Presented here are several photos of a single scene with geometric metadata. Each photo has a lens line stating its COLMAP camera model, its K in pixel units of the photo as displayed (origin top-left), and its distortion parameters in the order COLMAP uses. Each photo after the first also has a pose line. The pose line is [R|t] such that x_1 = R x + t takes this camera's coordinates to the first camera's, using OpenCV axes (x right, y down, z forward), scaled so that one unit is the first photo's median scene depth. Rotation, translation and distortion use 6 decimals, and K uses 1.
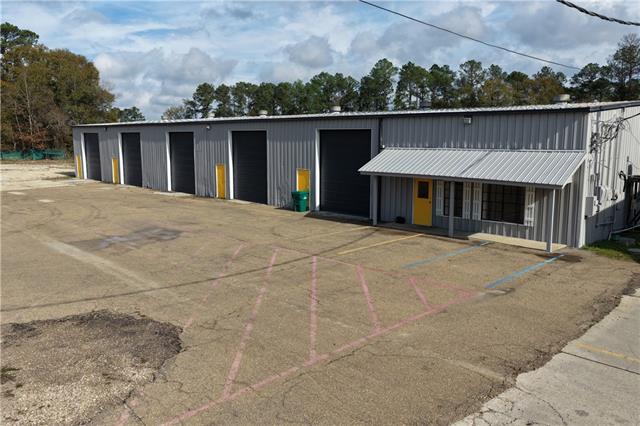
lens RADIAL K [[538.6, 0, 318.0], [0, 538.6, 214.7], [0, 0, 1]] dist [-0.017290, 0.011356]
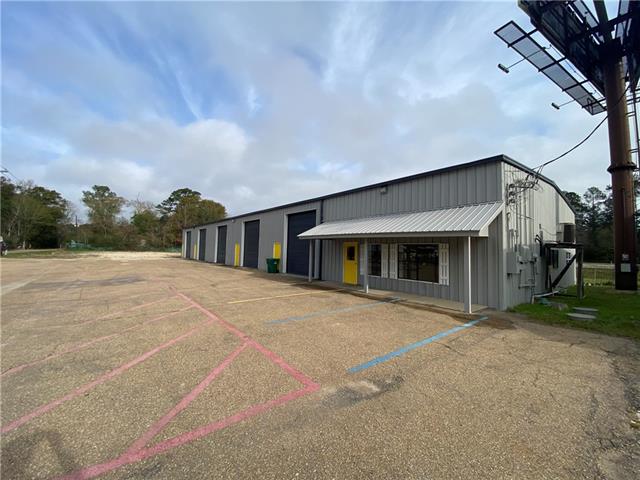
lens RADIAL K [[261.3, 0, 320.7], [0, 261.3, 236.1], [0, 0, 1]] dist [-0.000174, -0.003963]
pose [[0.994674, 0.019973, -0.101113, 0.224133], [-0.040096, 0.978749, -0.201106, 0.040350], [0.094948, 0.204089, 0.974337, 0.518701]]
